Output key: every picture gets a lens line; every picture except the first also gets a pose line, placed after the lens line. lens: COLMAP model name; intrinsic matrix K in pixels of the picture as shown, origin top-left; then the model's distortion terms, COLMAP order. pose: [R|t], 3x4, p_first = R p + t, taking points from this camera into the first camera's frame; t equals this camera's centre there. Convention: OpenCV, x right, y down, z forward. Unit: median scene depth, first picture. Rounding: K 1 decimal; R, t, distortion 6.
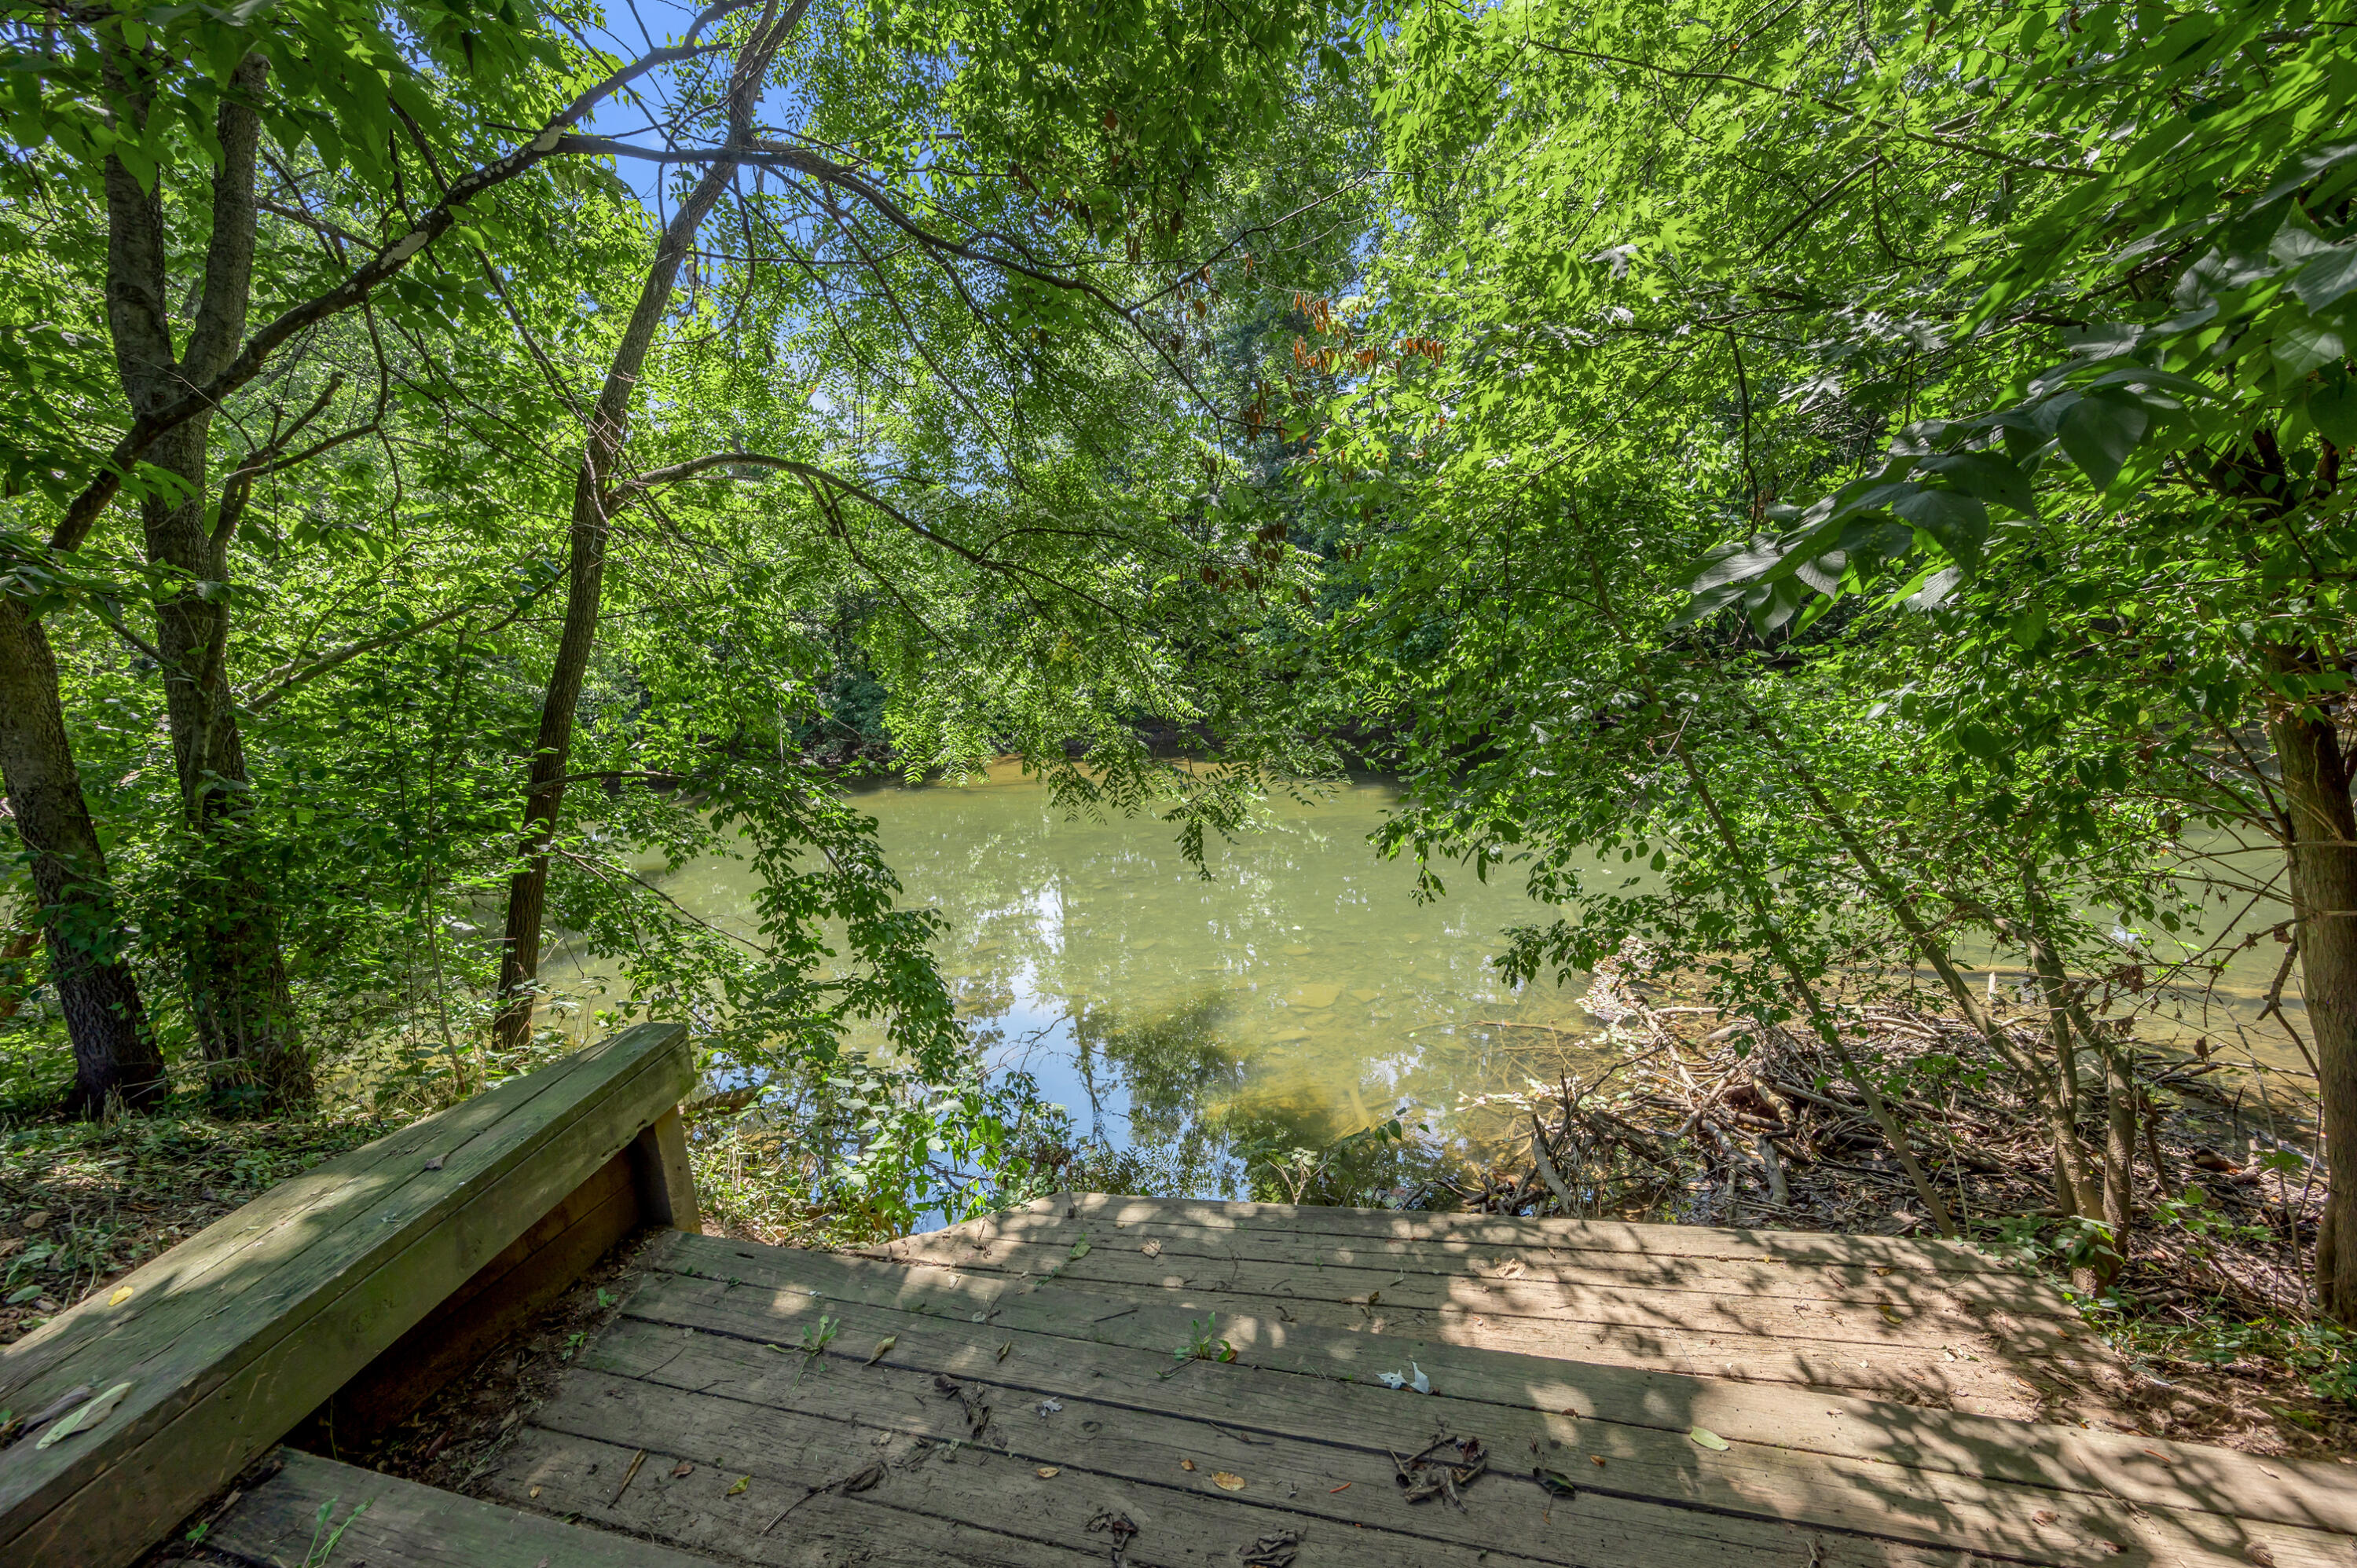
lens RADIAL K [[949.8, 0, 1175.5], [0, 949.8, 789.5], [0, 0, 1]] dist [-0.004407, -0.000186]
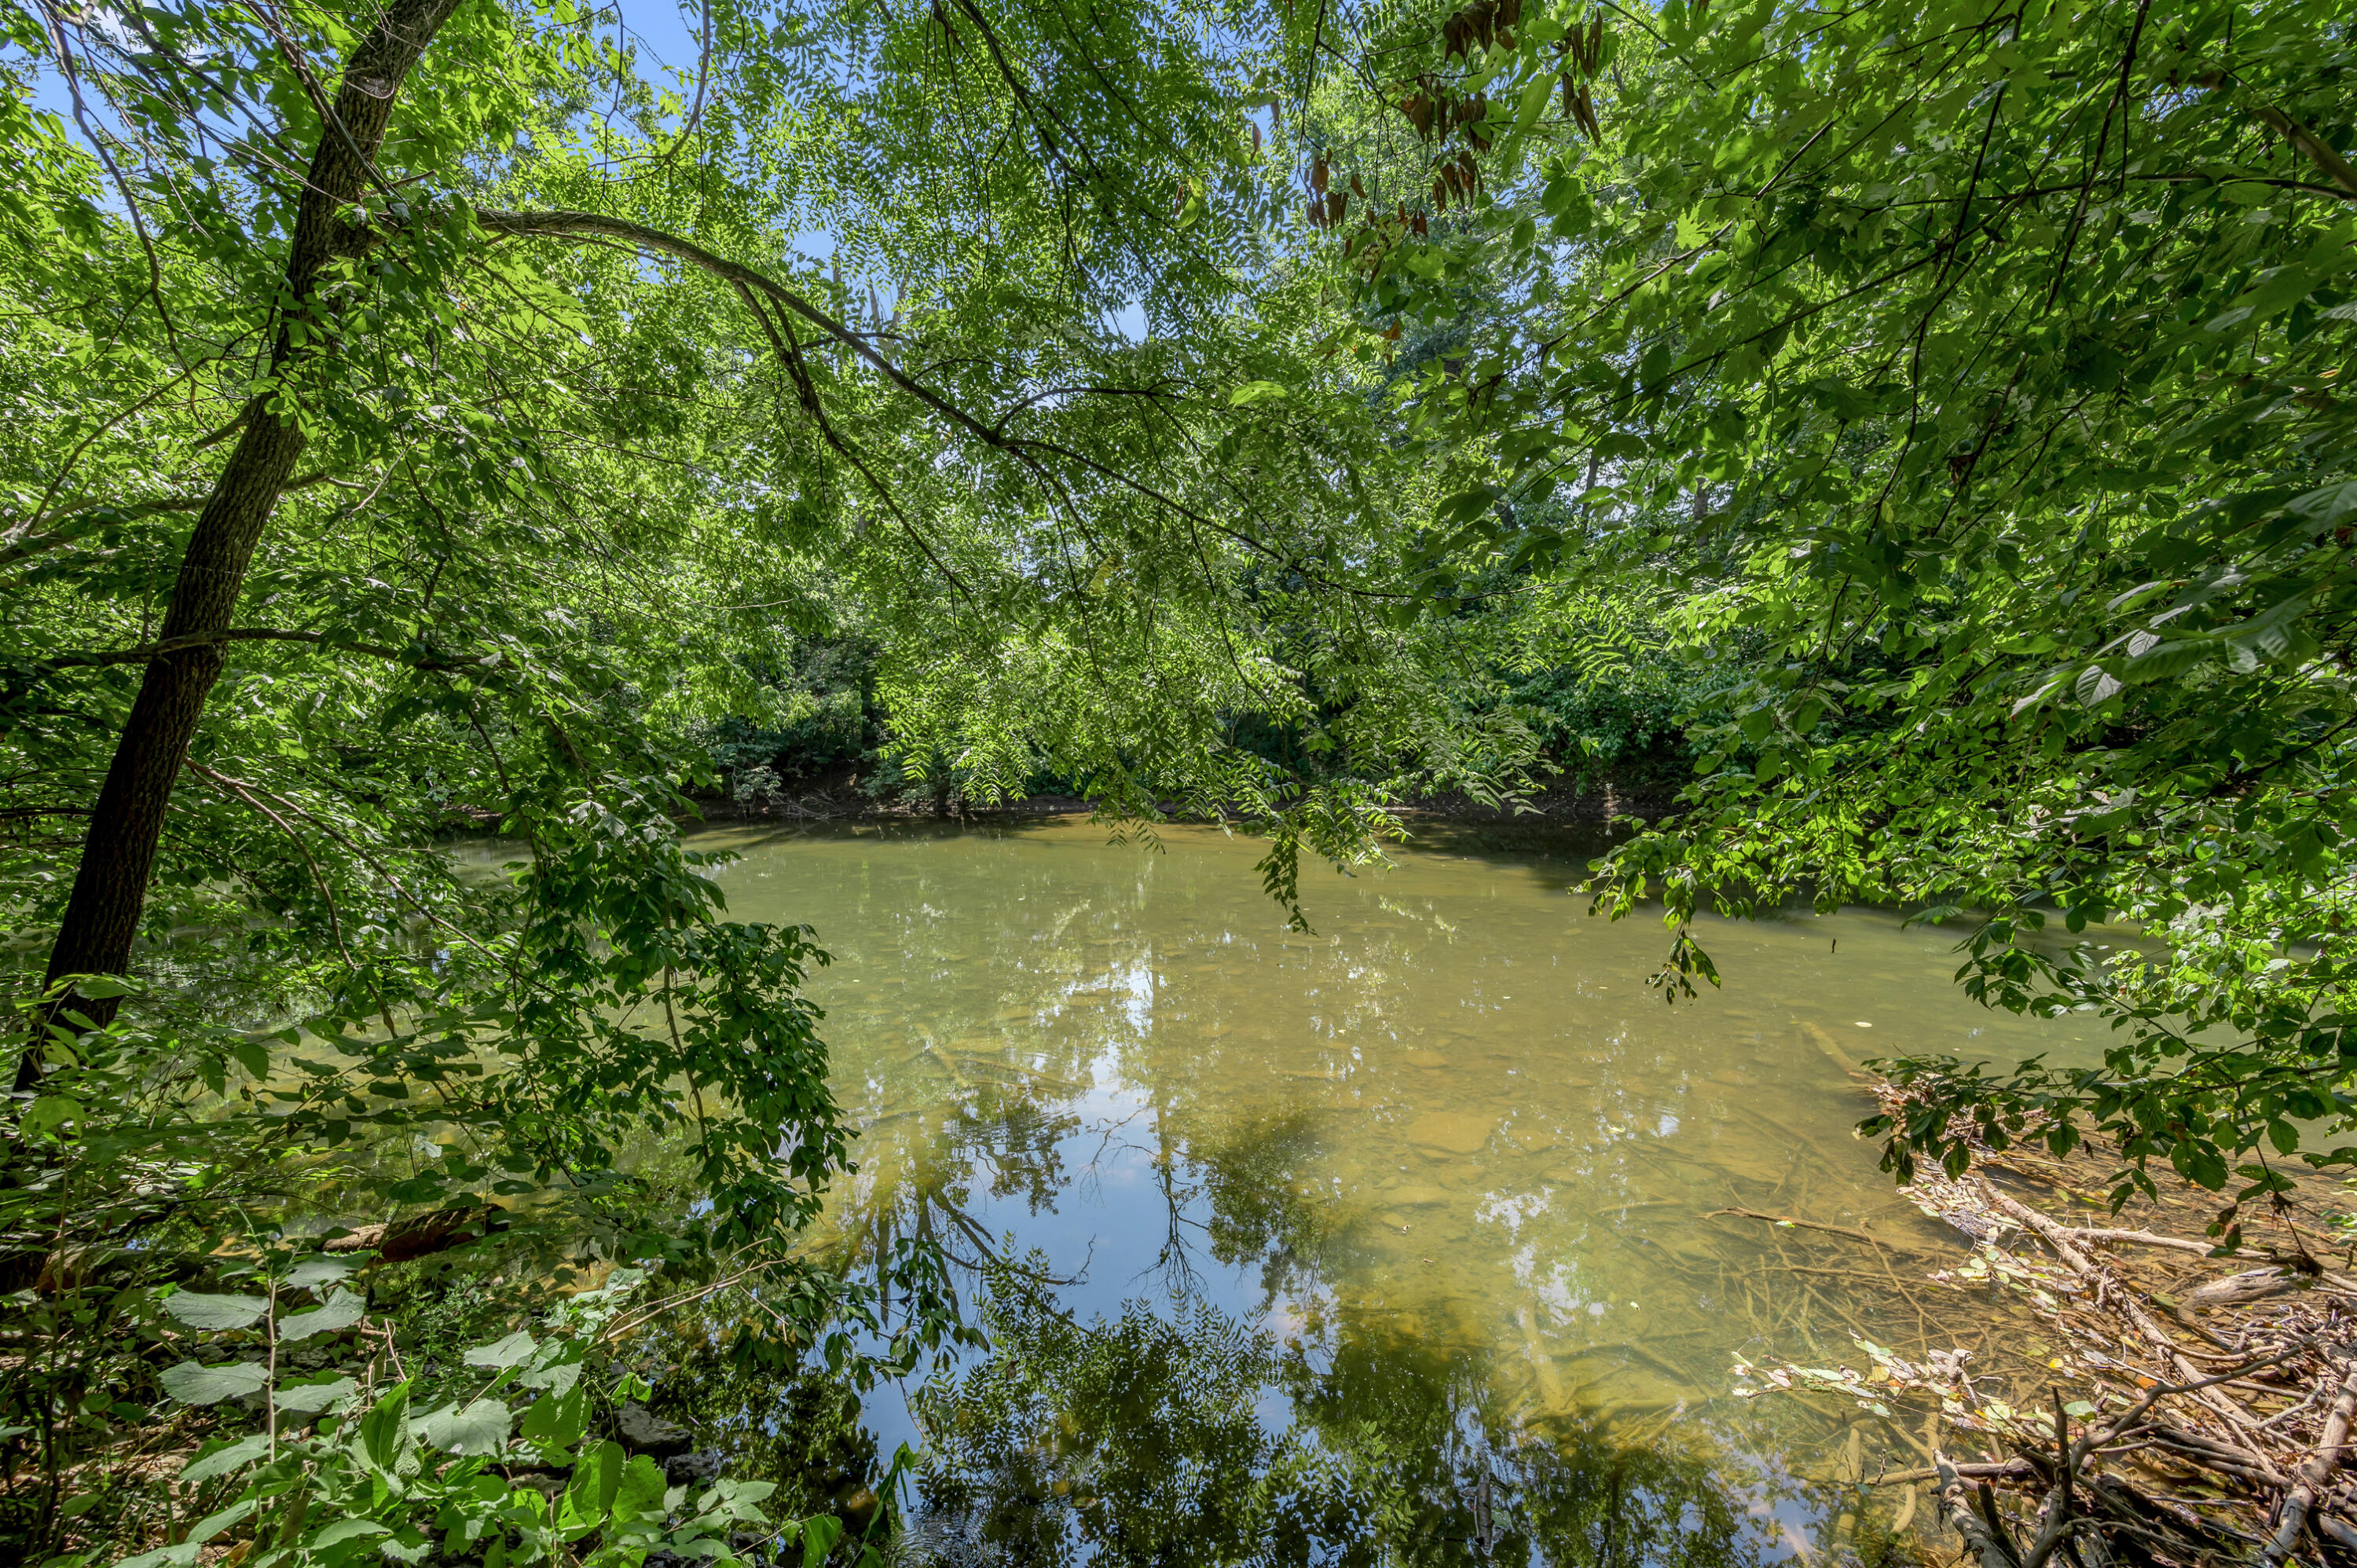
lens RADIAL K [[949.8, 0, 1187.6], [0, 949.8, 776.7], [0, 0, 1]] dist [-0.004407, -0.000186]
pose [[0.991652, 0.064491, -0.111658, 0.013268], [-0.075807, 0.992069, -0.100265, 0.035774], [0.104306, 0.107893, 0.988676, 0.210133]]
